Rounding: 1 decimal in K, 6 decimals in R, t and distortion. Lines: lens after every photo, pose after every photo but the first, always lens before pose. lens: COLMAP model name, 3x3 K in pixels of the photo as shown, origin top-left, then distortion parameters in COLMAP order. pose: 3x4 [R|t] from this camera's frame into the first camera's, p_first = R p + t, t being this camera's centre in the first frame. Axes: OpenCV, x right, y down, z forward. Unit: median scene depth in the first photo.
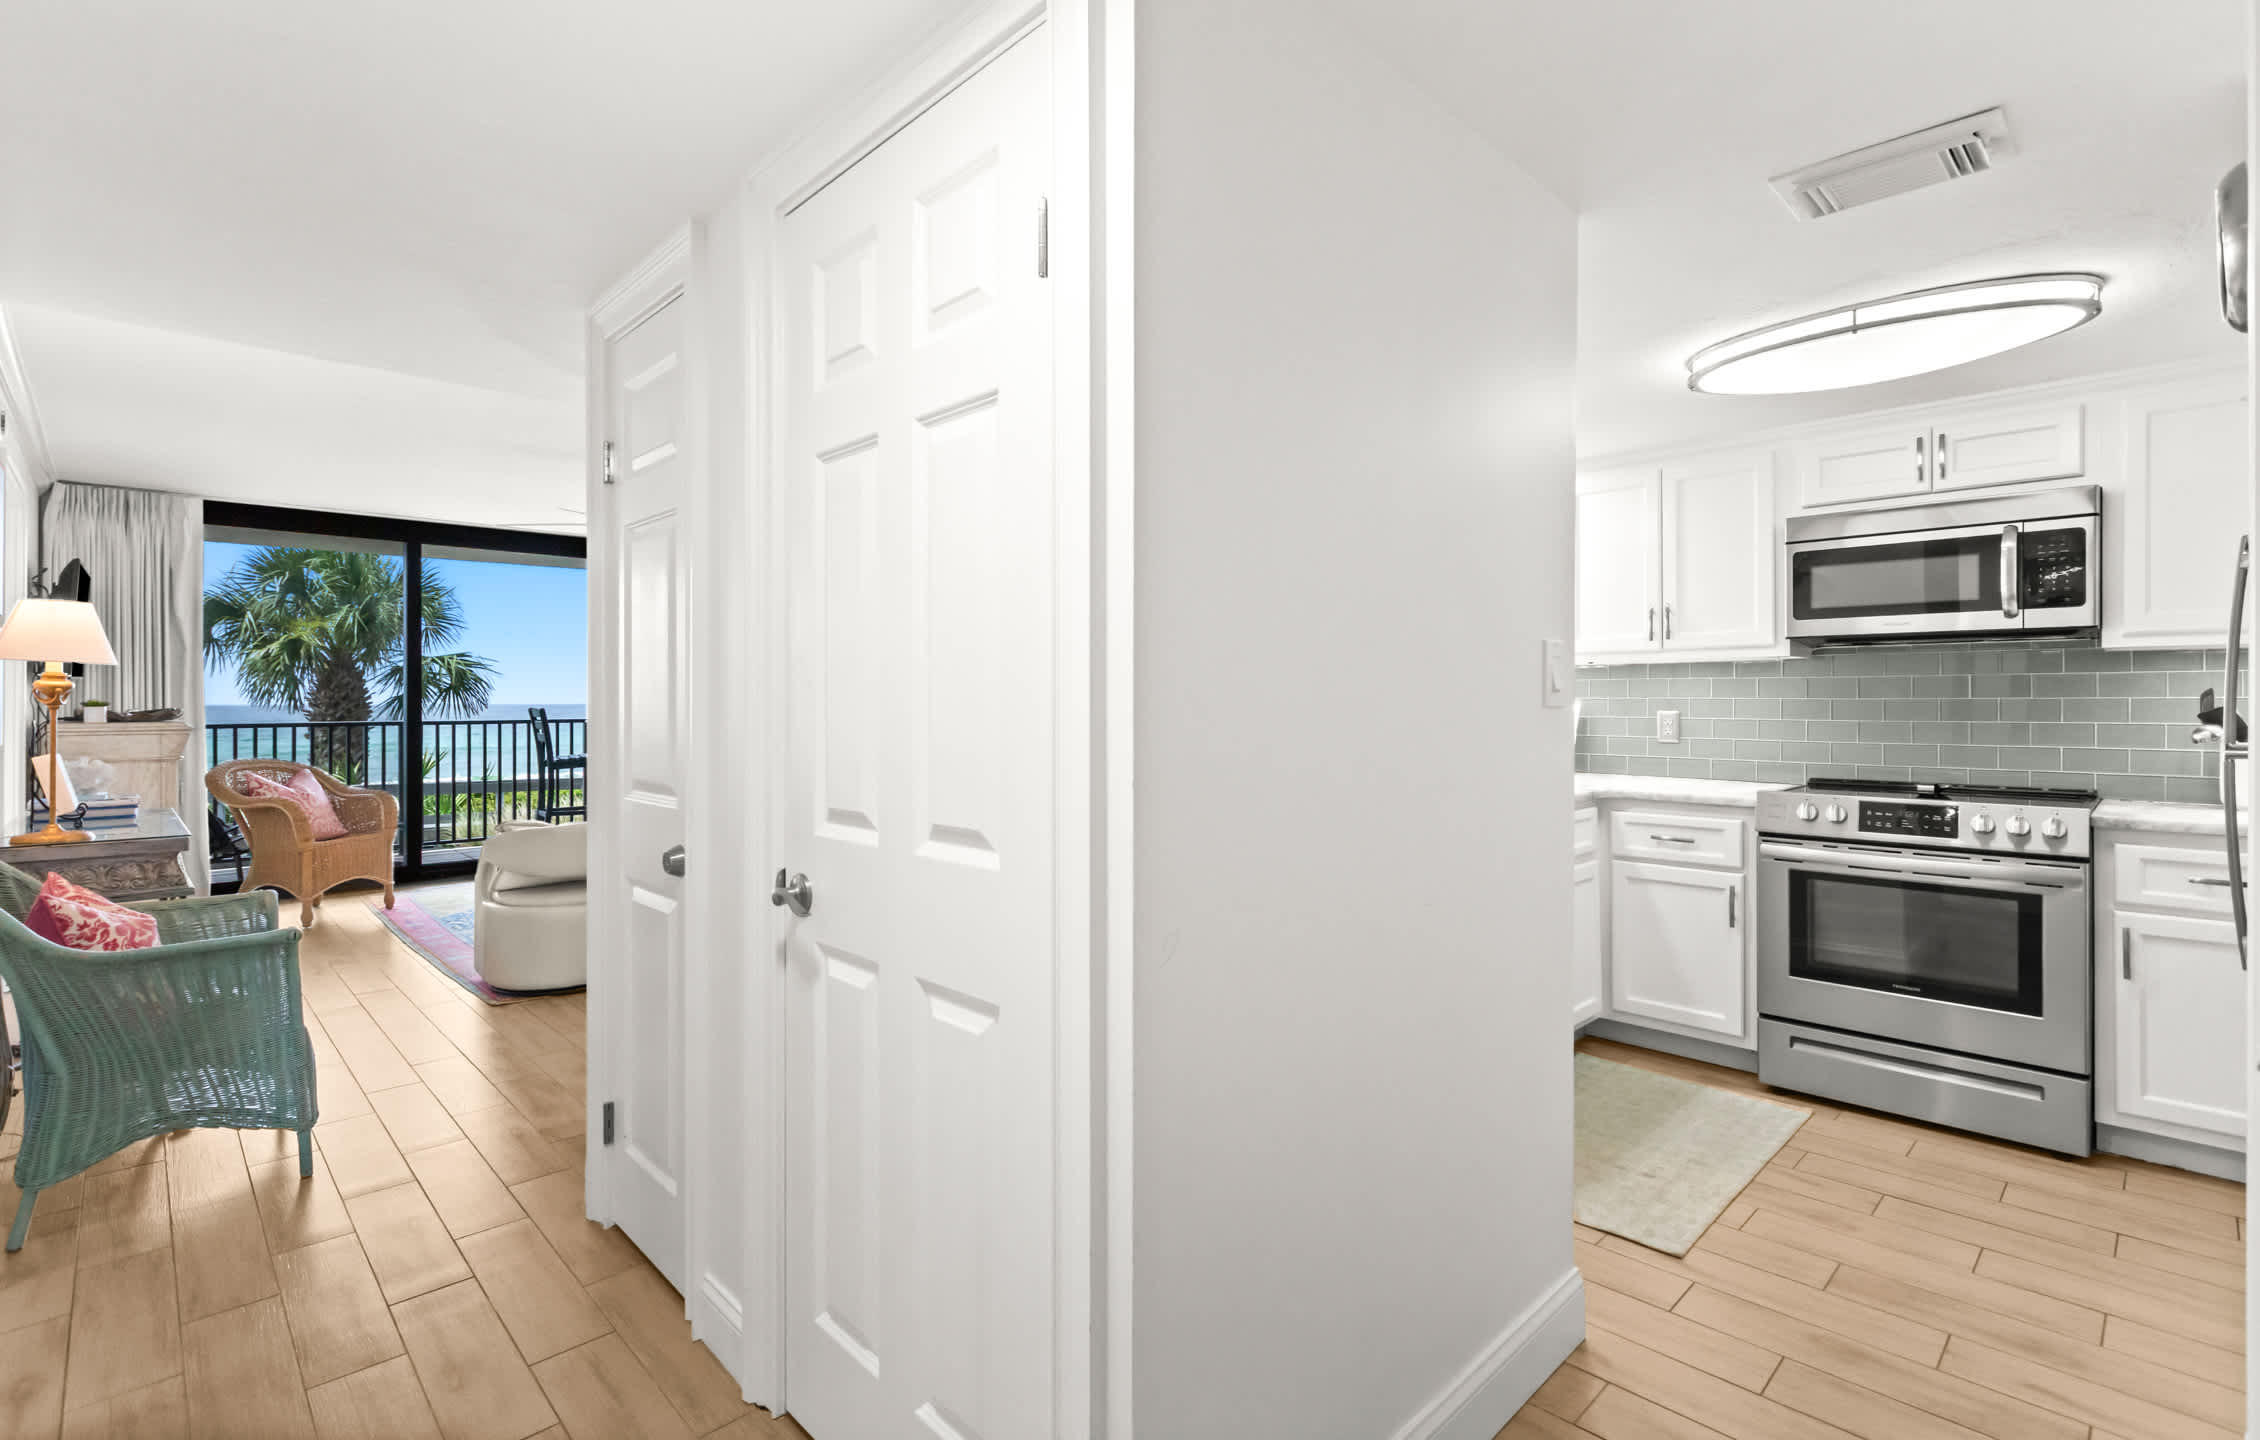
lens RADIAL K [[1034.3, 0, 1127.4], [0, 1034.3, 693.2], [0, 0, 1]] dist [0.009780, 0.000310]
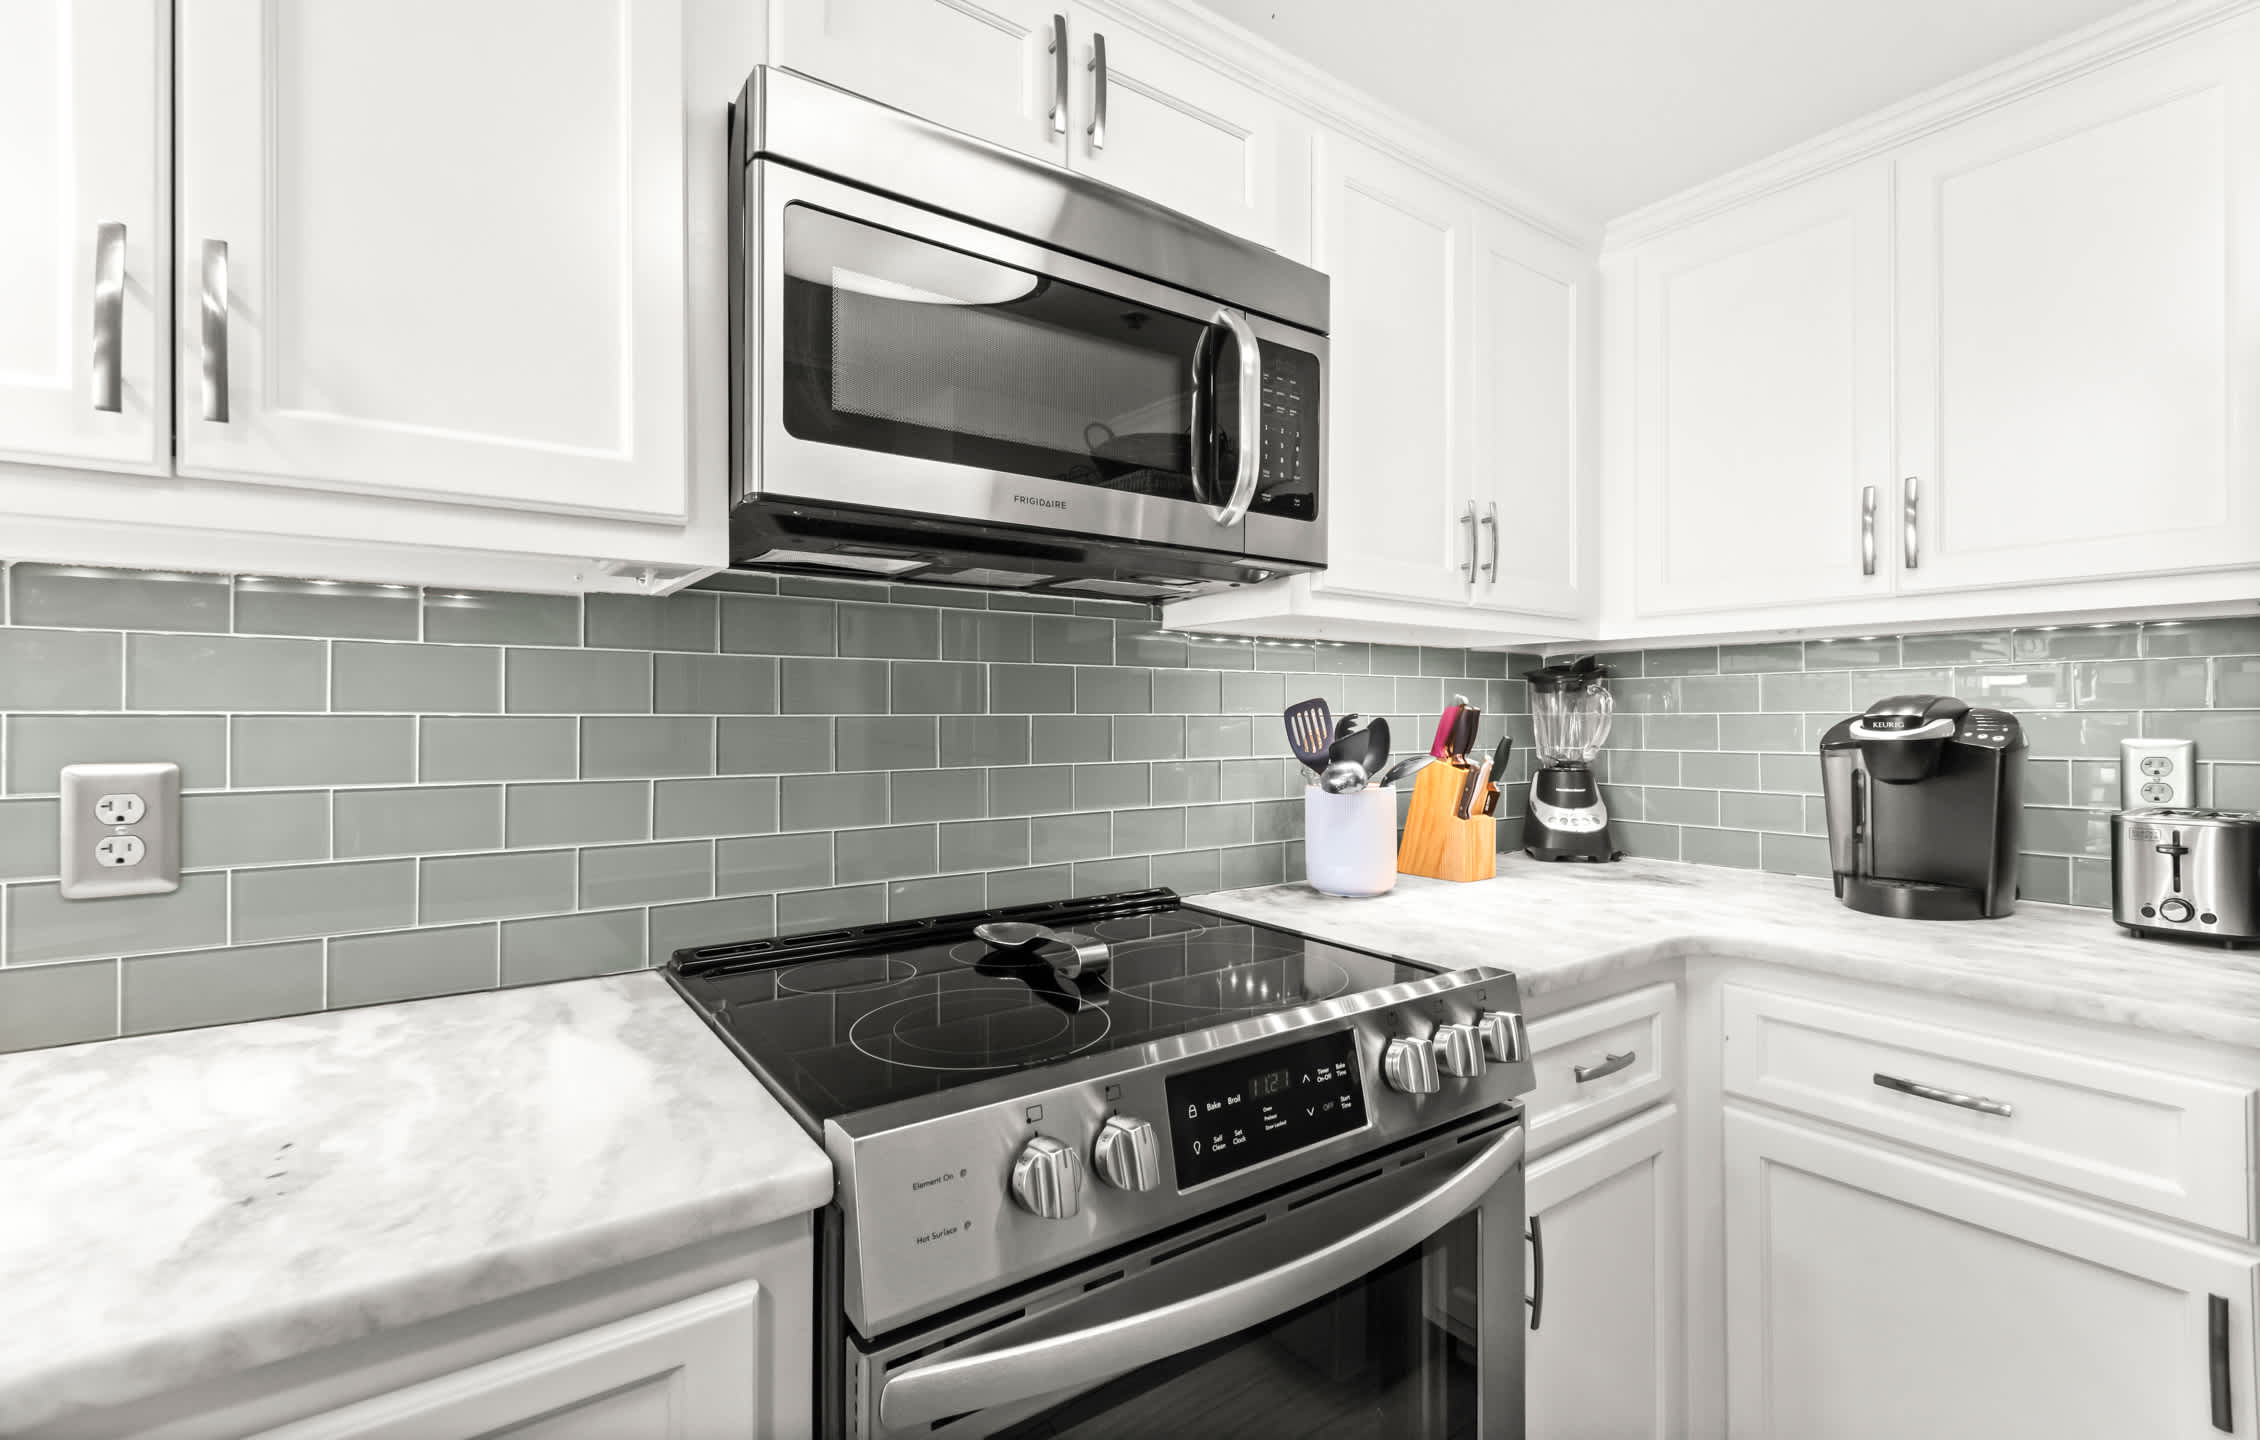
lens RADIAL K [[1012.5, 0, 1134.3], [0, 1012.5, 711.5], [0, 0, 1]] dist [0.002671, 0.000318]
pose [[0.145420, 0.004926, 0.989358, 0.392600], [-0.005484, 0.999976, -0.004173, 0.004719], [-0.989355, -0.004819, 0.145443, 0.885326]]
